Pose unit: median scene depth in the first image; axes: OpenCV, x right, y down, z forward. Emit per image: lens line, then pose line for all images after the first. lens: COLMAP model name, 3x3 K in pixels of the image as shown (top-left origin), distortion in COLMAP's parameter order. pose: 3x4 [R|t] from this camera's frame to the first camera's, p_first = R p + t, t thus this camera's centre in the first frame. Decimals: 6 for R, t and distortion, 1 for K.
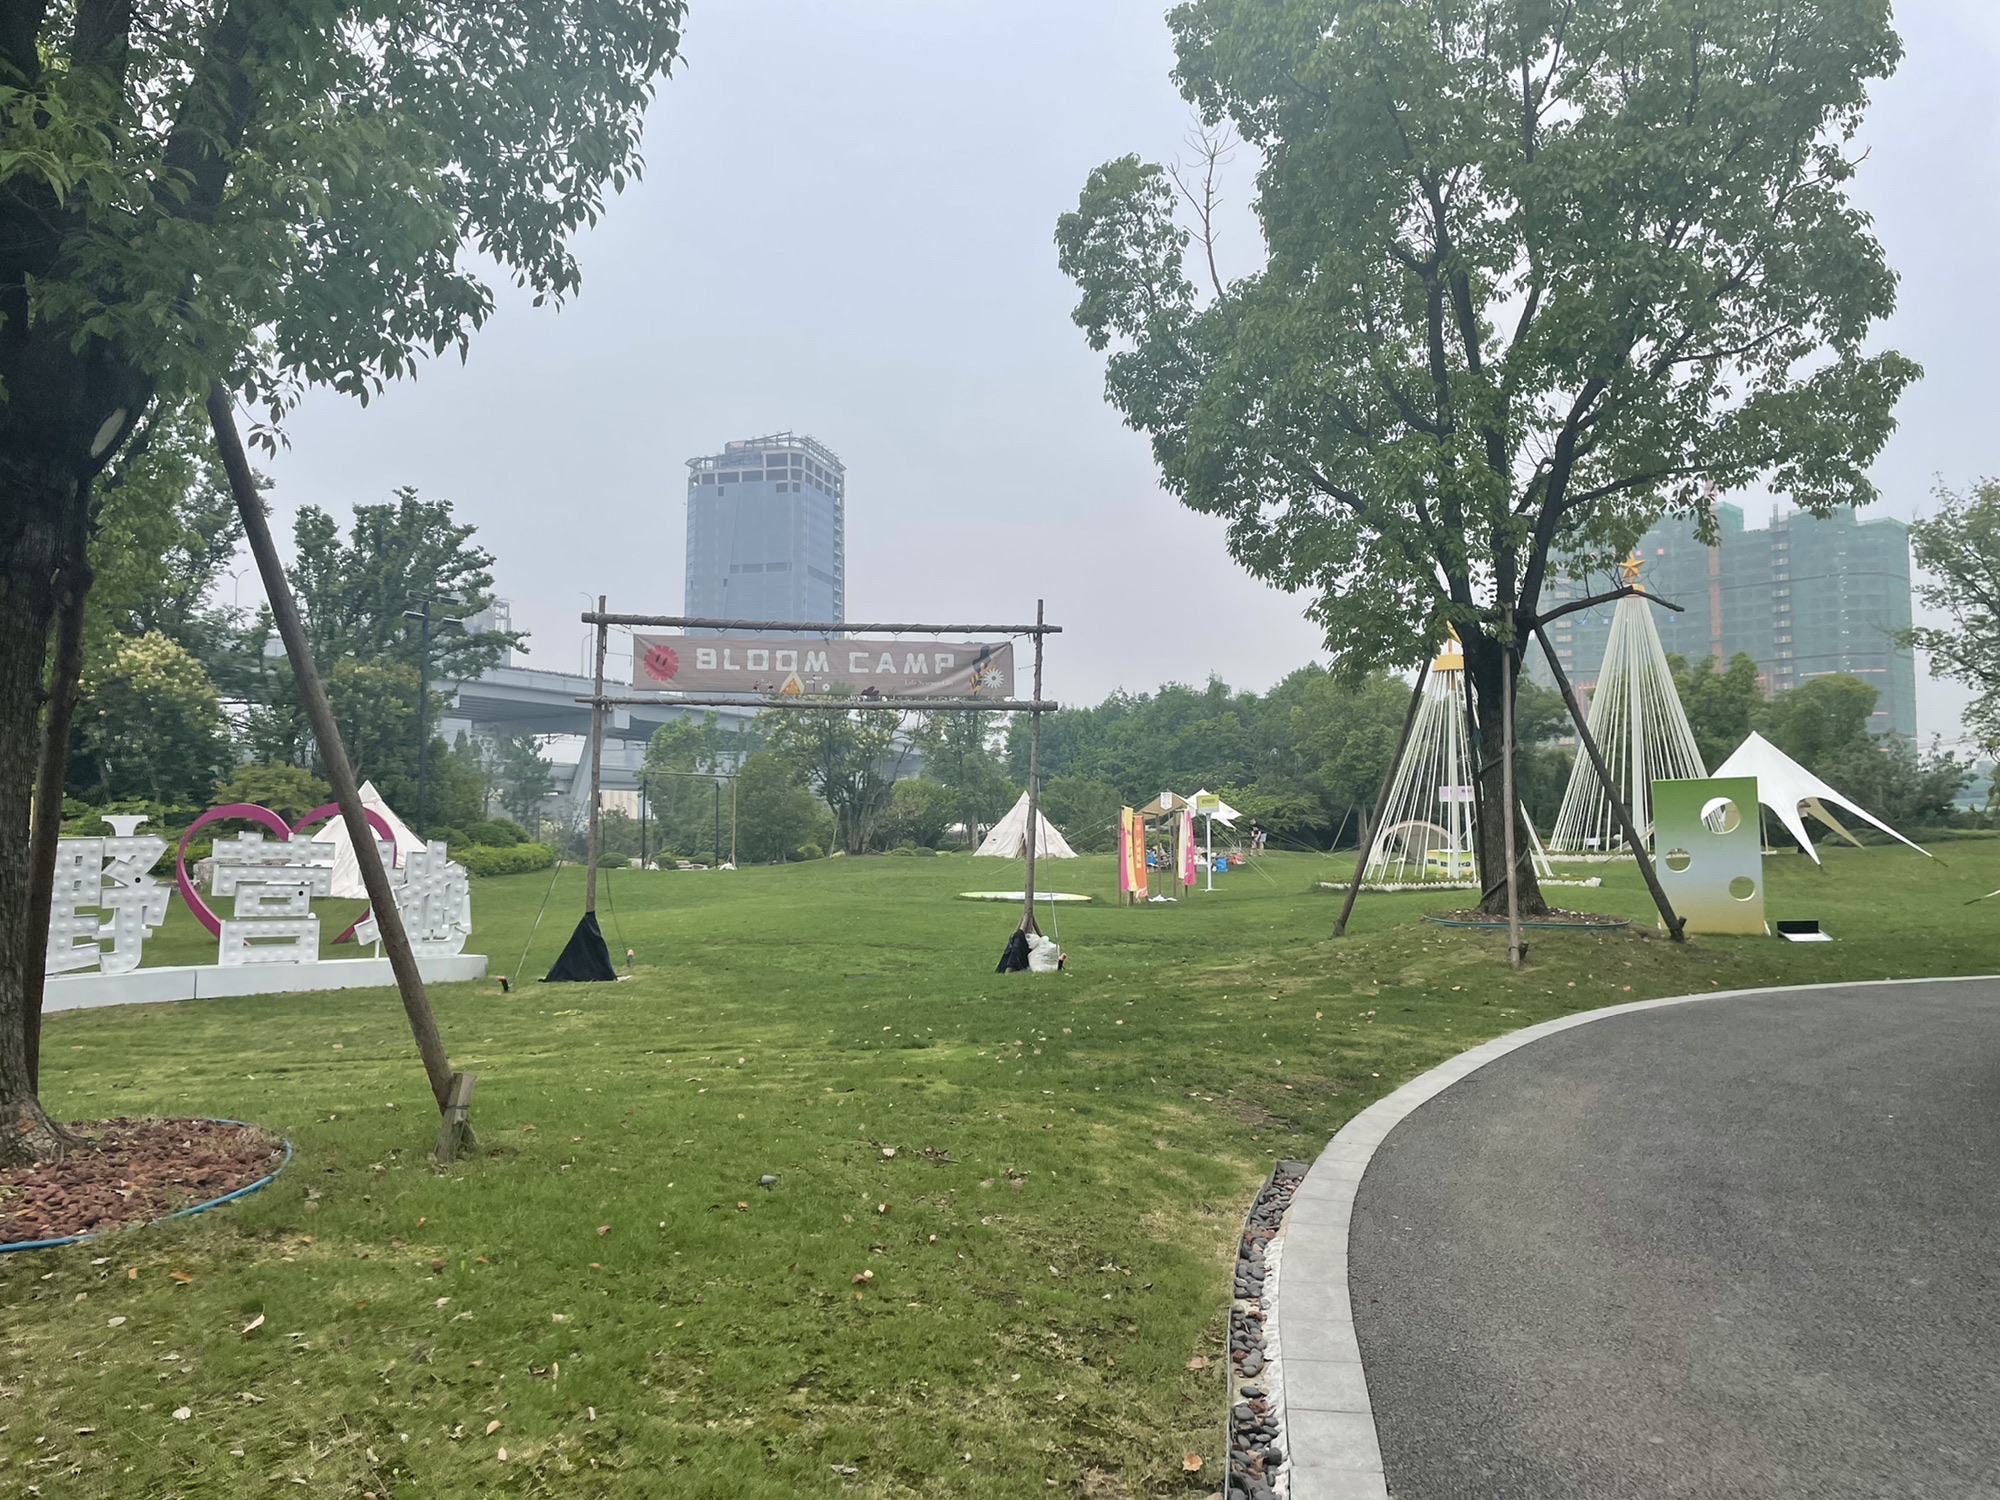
lens RADIAL K [[1488.5, 0, 1002.1], [0, 1488.5, 747.6], [0, 0, 1]] dist [0.005134, -0.018088]
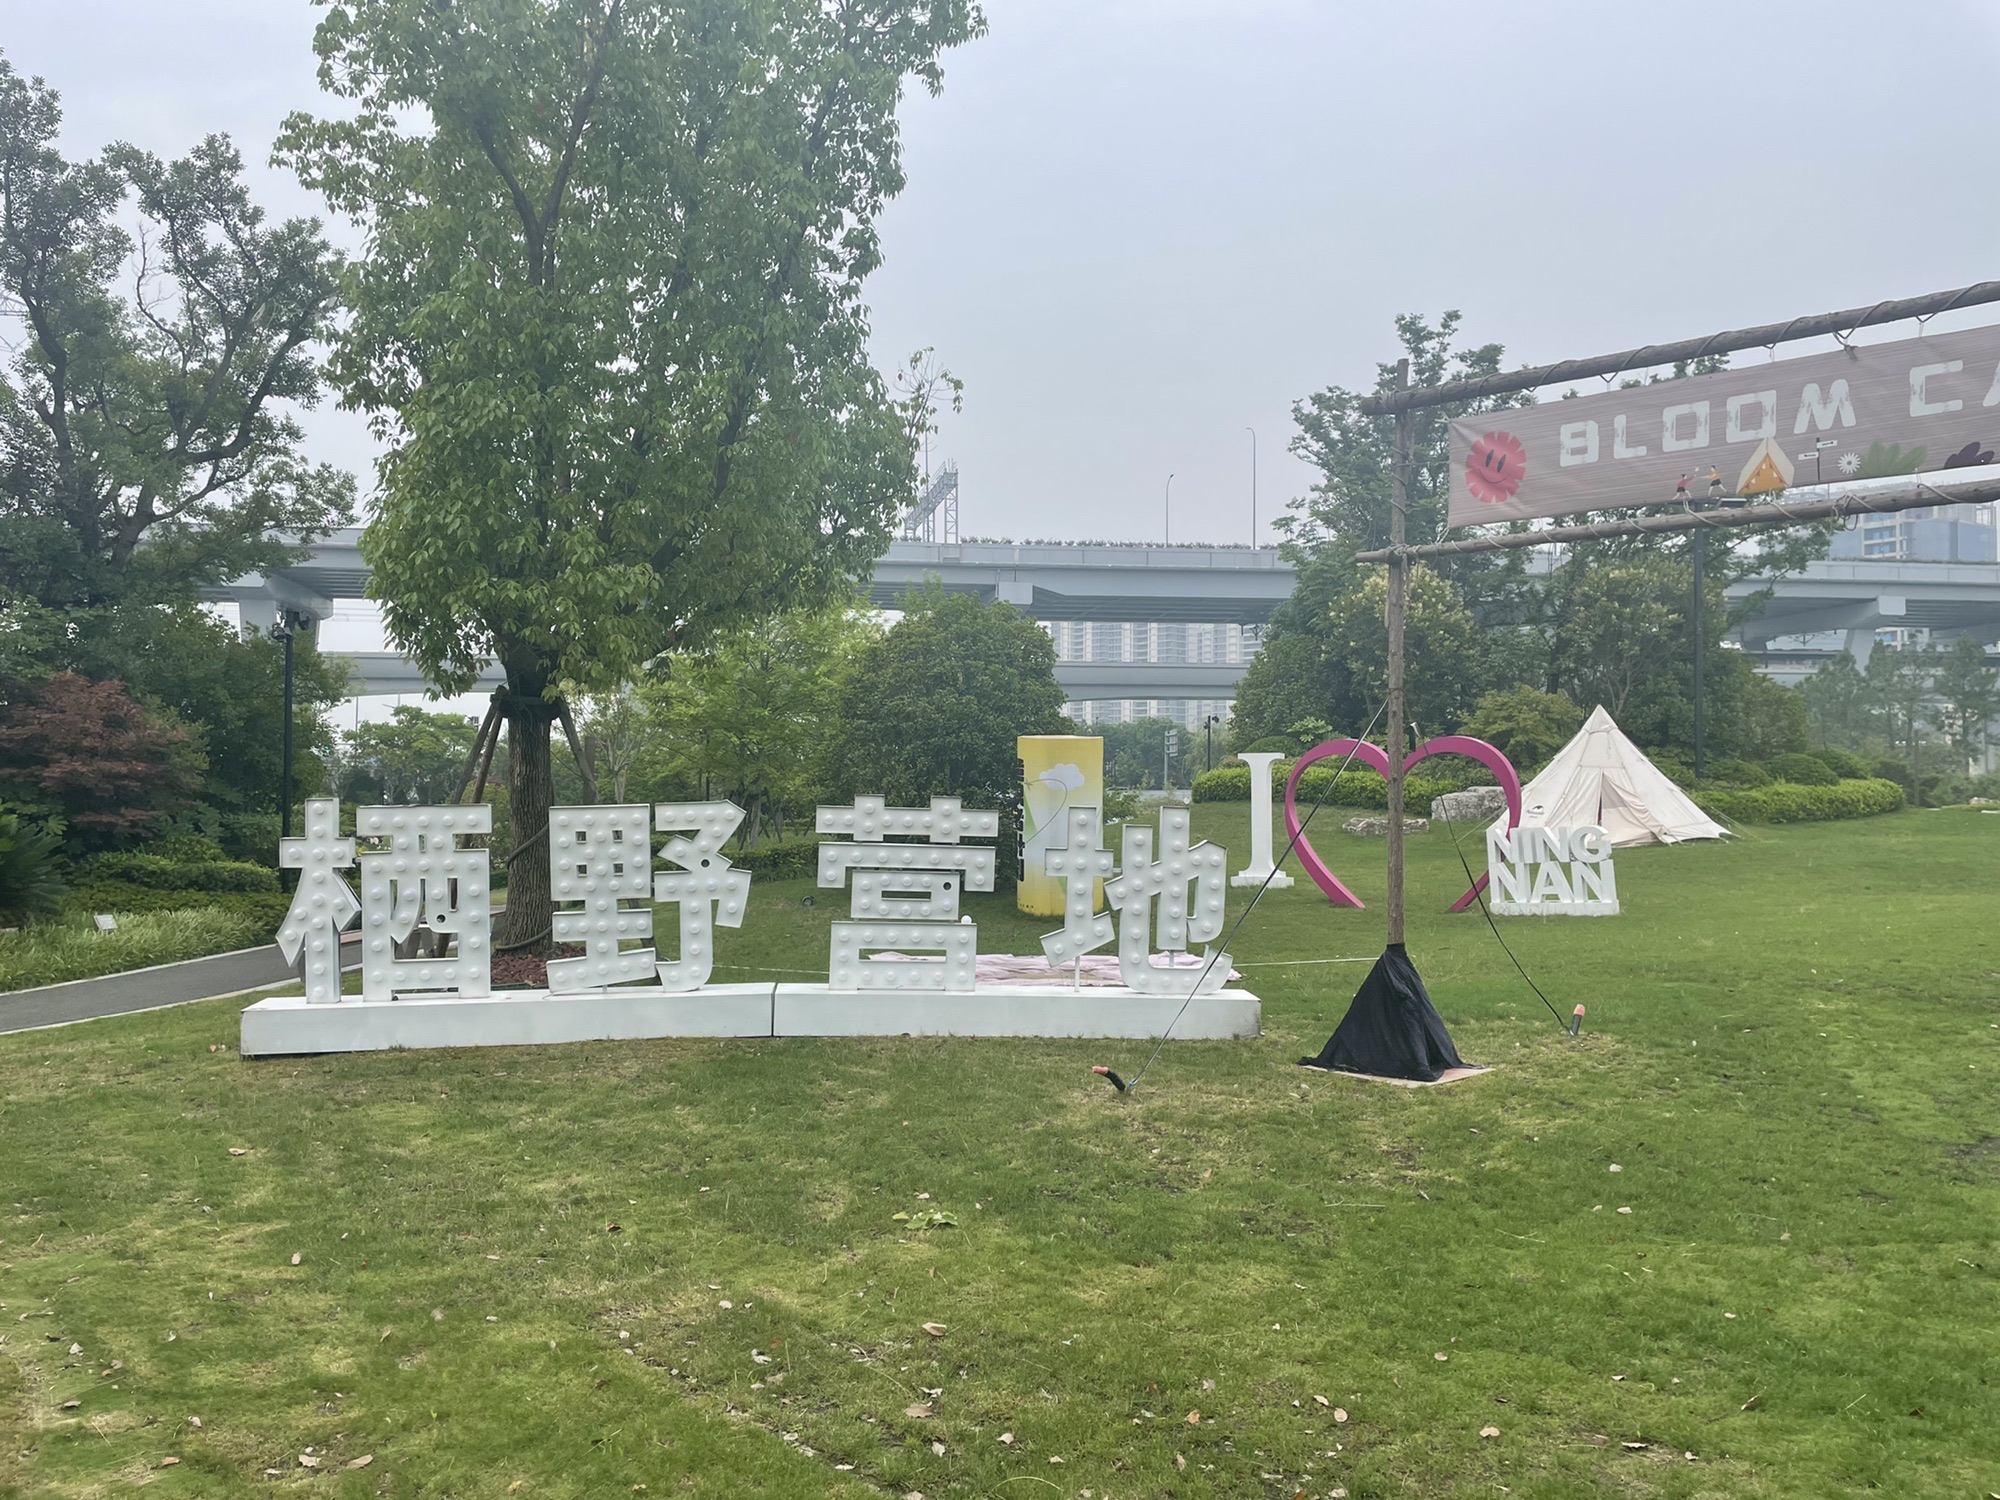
lens RADIAL K [[1488.5, 0, 996.7], [0, 1488.5, 736.3], [0, 0, 1]] dist [0.005134, -0.018088]
pose [[0.604155, -0.015845, -0.796709, 0.070846], [0.050490, 0.998555, 0.018428, 0.017012], [0.795266, -0.051359, 0.604081, 0.553131]]
